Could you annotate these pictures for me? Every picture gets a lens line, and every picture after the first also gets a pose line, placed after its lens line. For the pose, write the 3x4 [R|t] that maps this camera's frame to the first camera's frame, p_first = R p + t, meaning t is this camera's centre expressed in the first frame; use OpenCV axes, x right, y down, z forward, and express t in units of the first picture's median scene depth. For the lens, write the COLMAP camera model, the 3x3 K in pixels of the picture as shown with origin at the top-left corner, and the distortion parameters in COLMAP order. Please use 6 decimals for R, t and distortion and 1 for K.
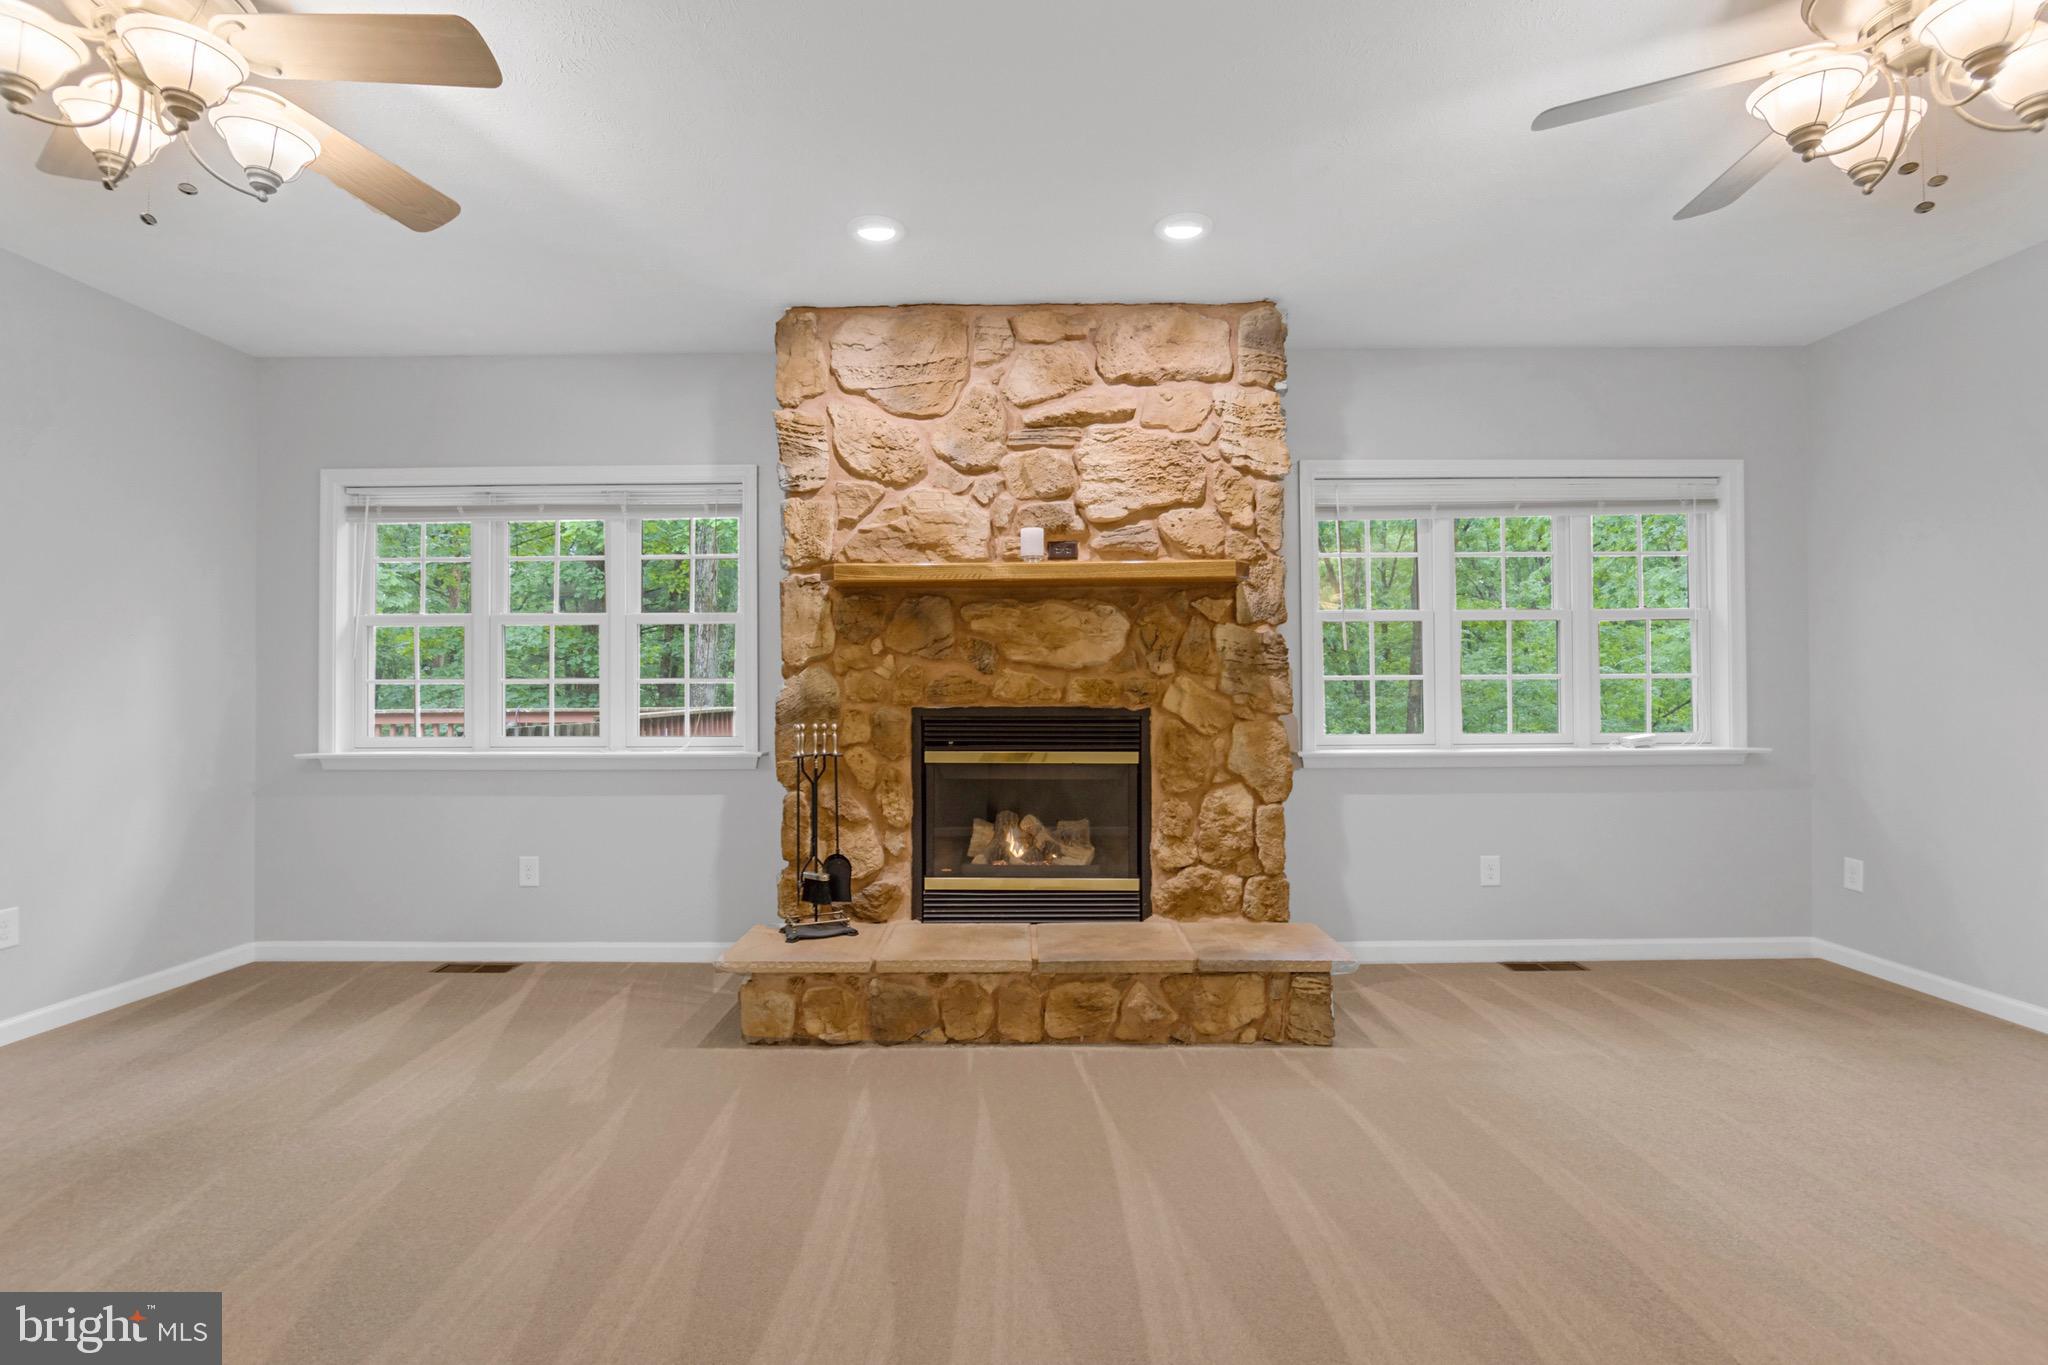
lens RADIAL K [[937.0, 0, 1023.8], [0, 937.0, 672.1], [0, 0, 1]] dist [-0.003010, 0.000548]
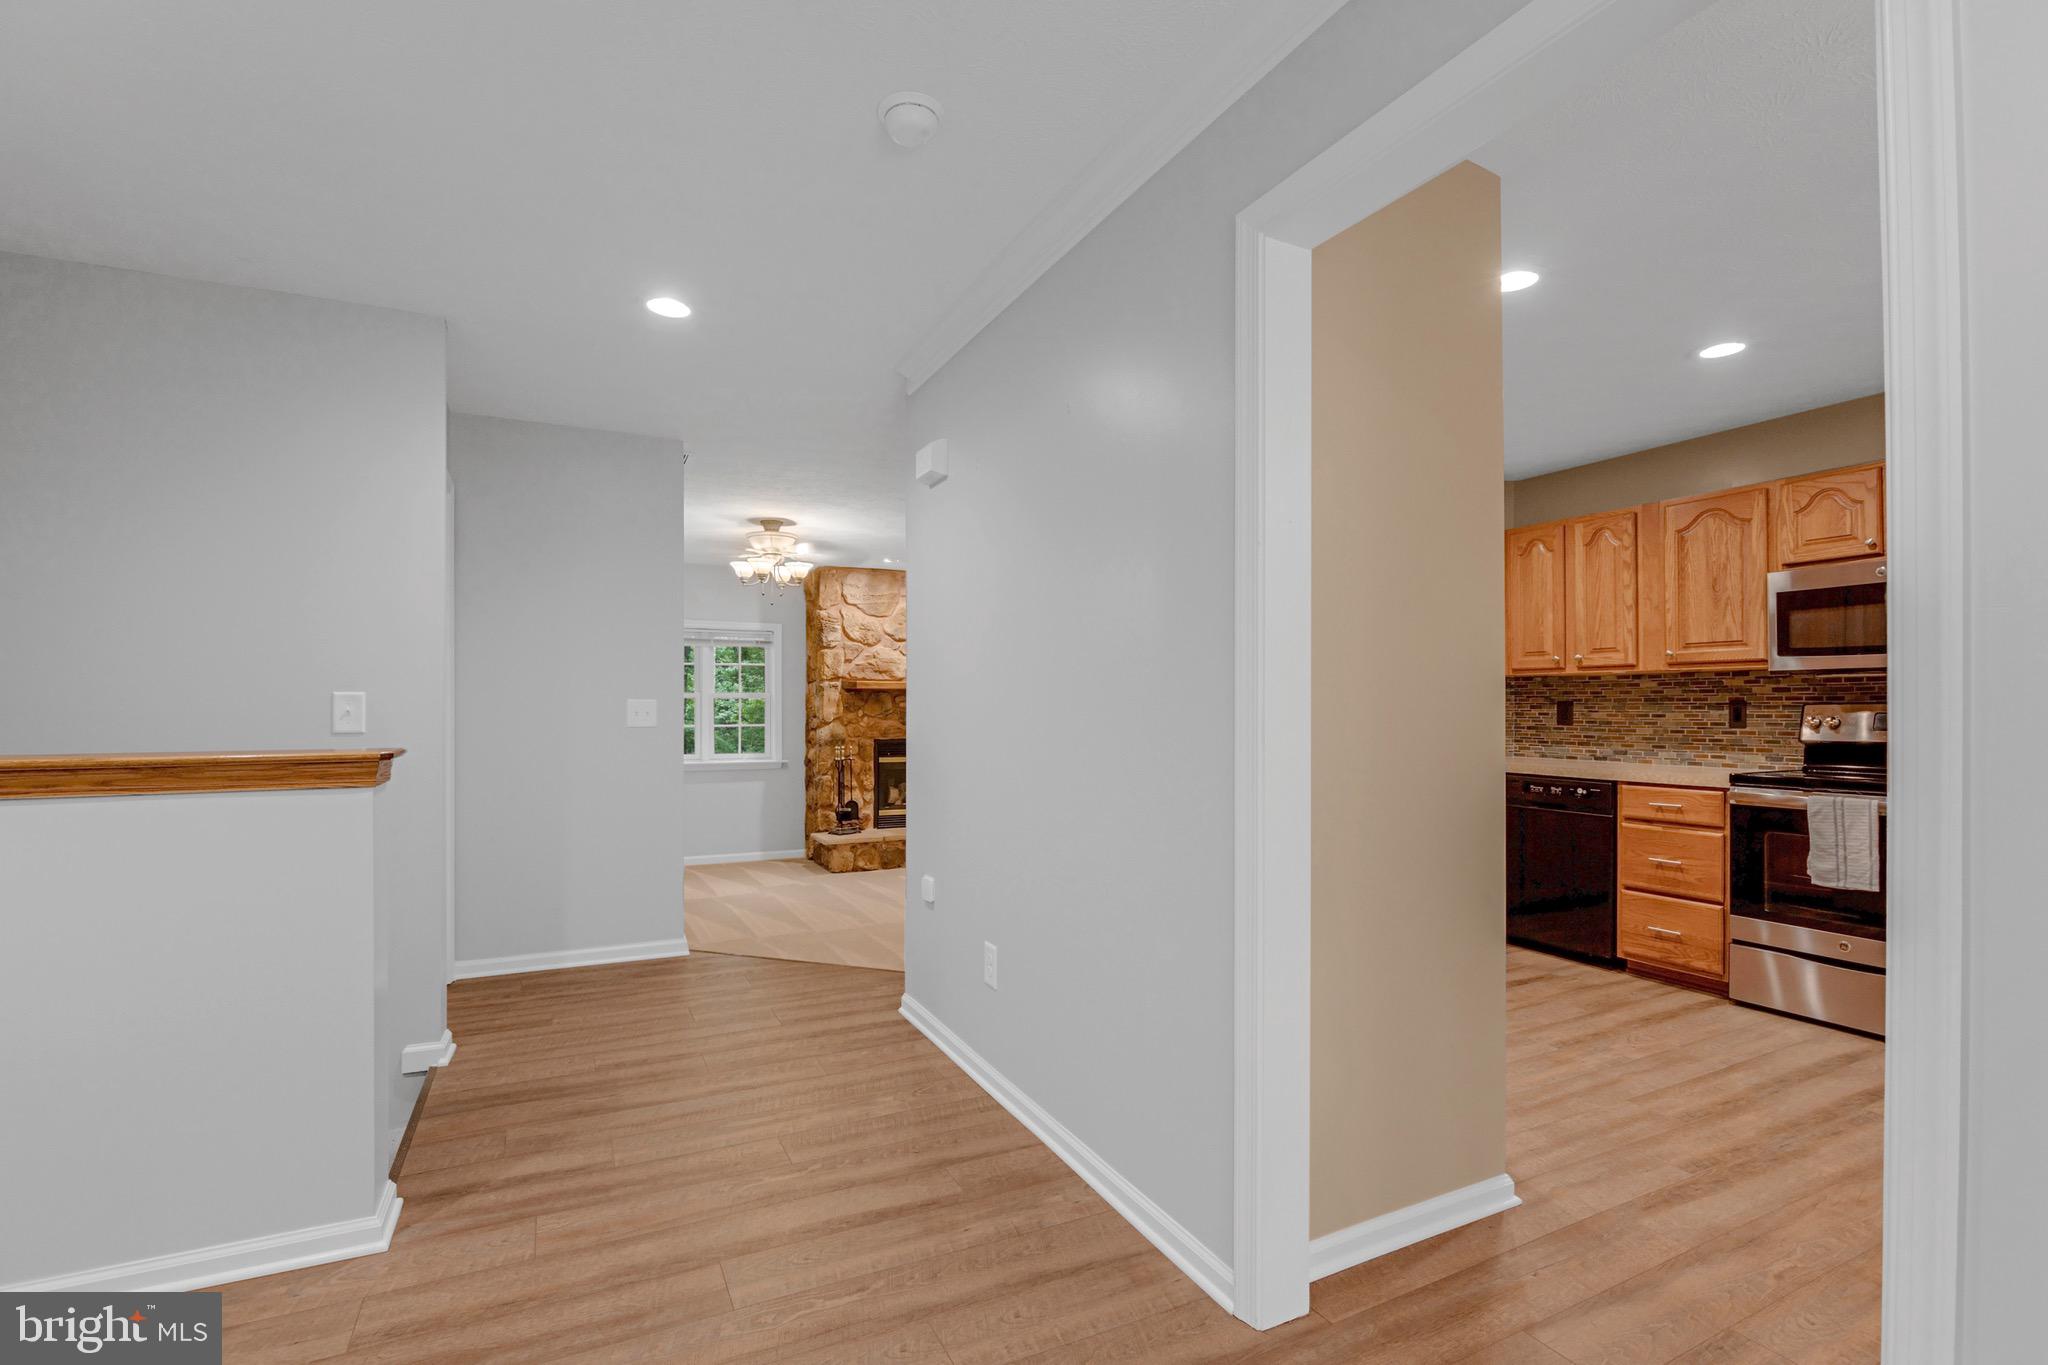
lens RADIAL K [[937.0, 0, 1042.6], [0, 937.0, 716.3], [0, 0, 1]] dist [-0.003010, 0.000548]
pose [[0.873046, 0.001481, 0.487636, -0.905467], [-0.013281, 0.999697, 0.020742, -0.074734], [-0.487457, -0.024585, 0.872801, -1.280661]]
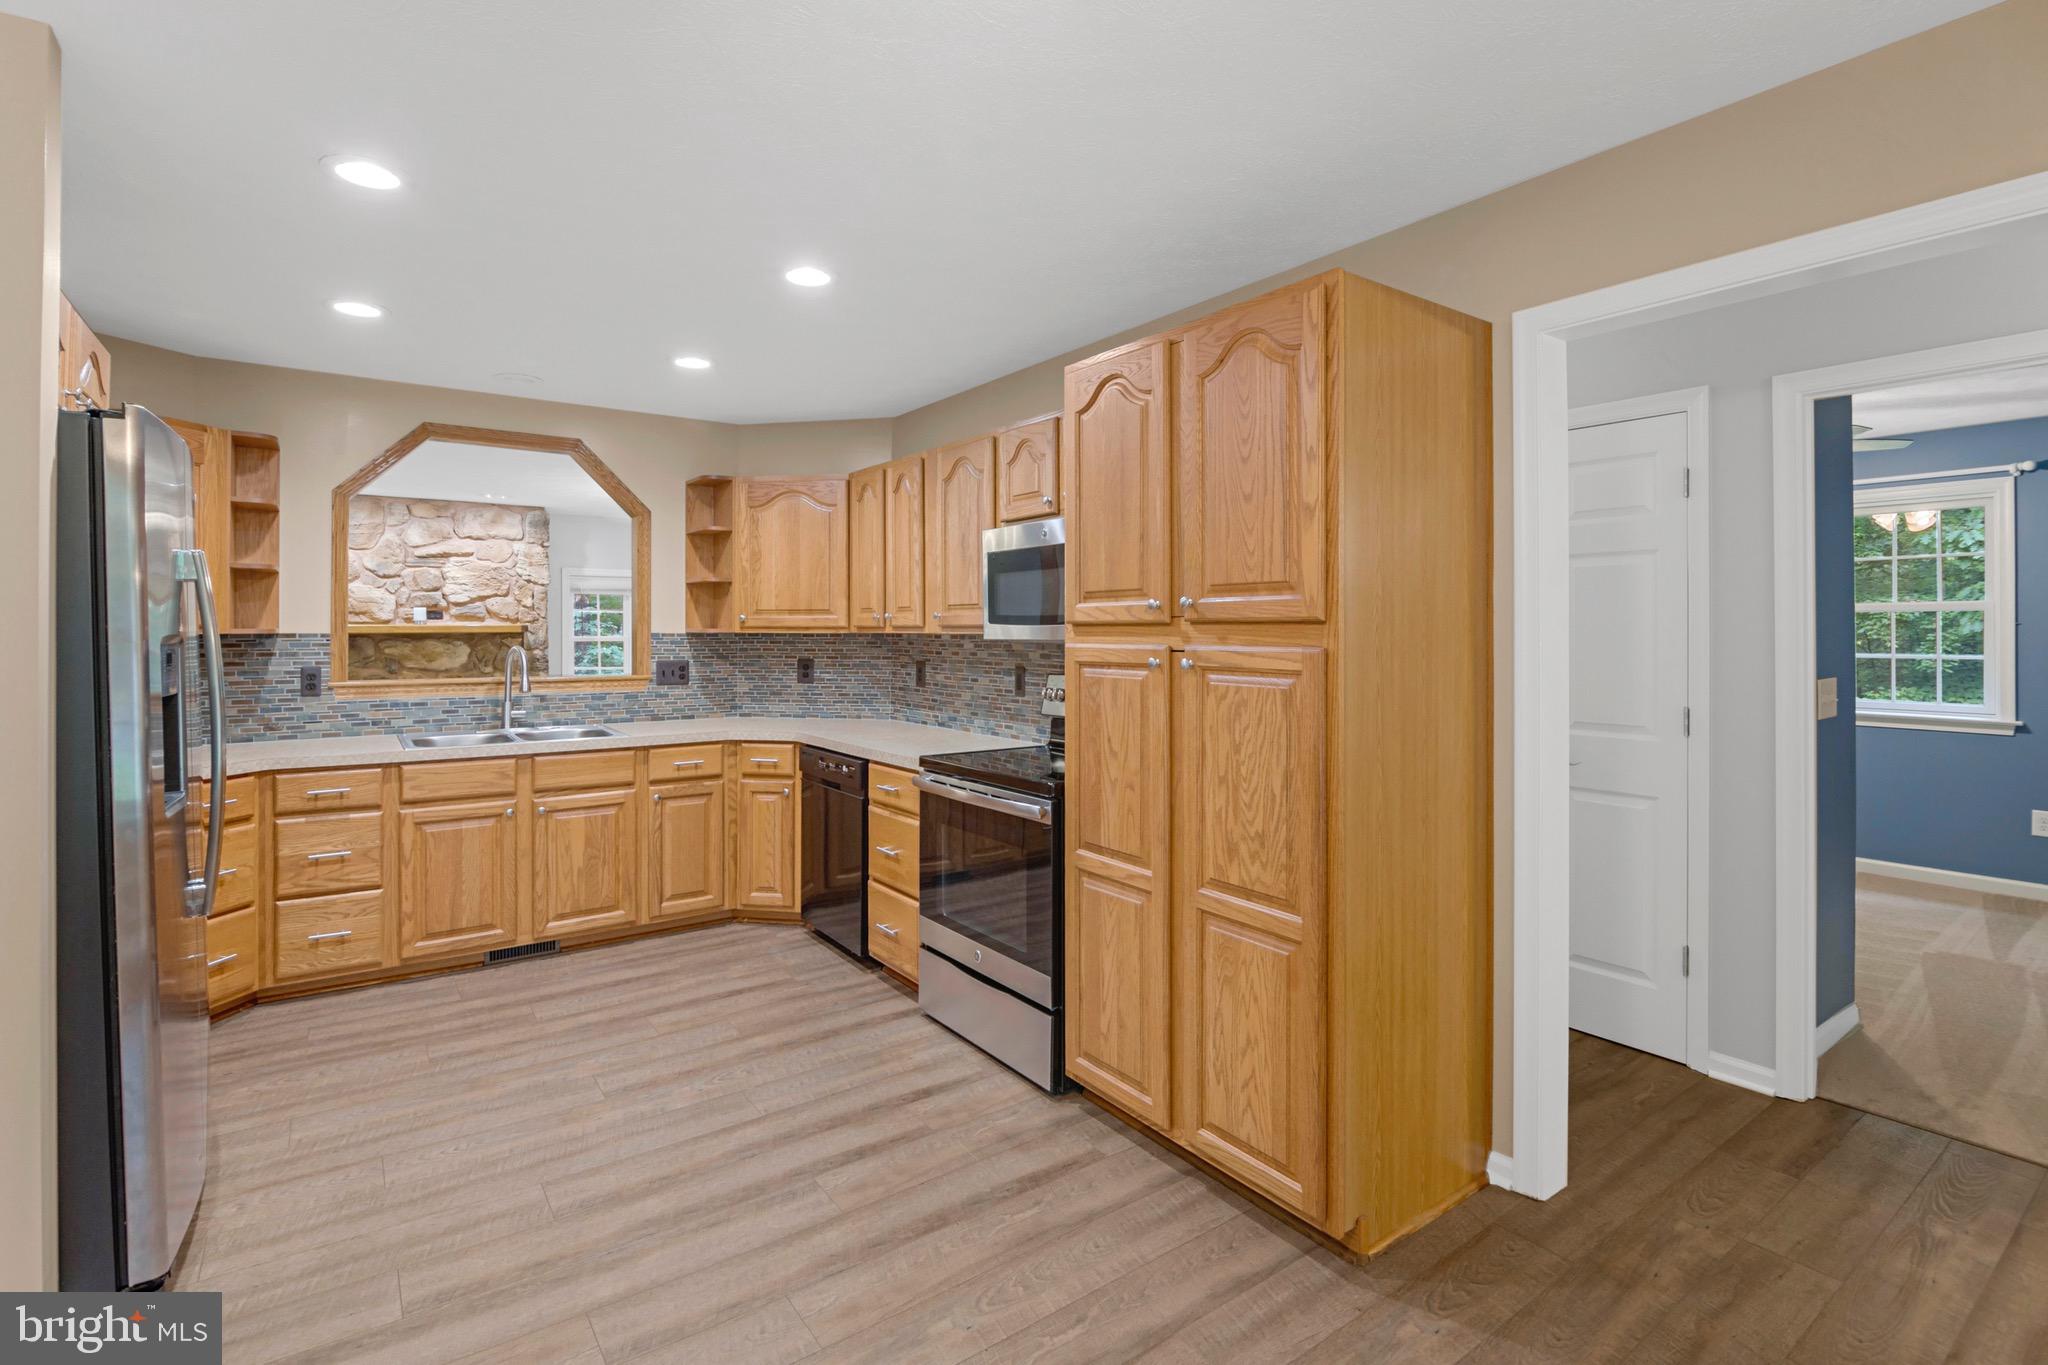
lens RADIAL K [[937.0, 0, 1007.8], [0, 937.0, 629.4], [0, 0, 1]] dist [-0.003010, 0.000548]
pose [[0.806421, 0.008357, 0.591283, -0.173612], [-0.015244, 0.999862, 0.006659, -0.135211], [-0.591146, -0.014383, 0.806437, -1.560174]]
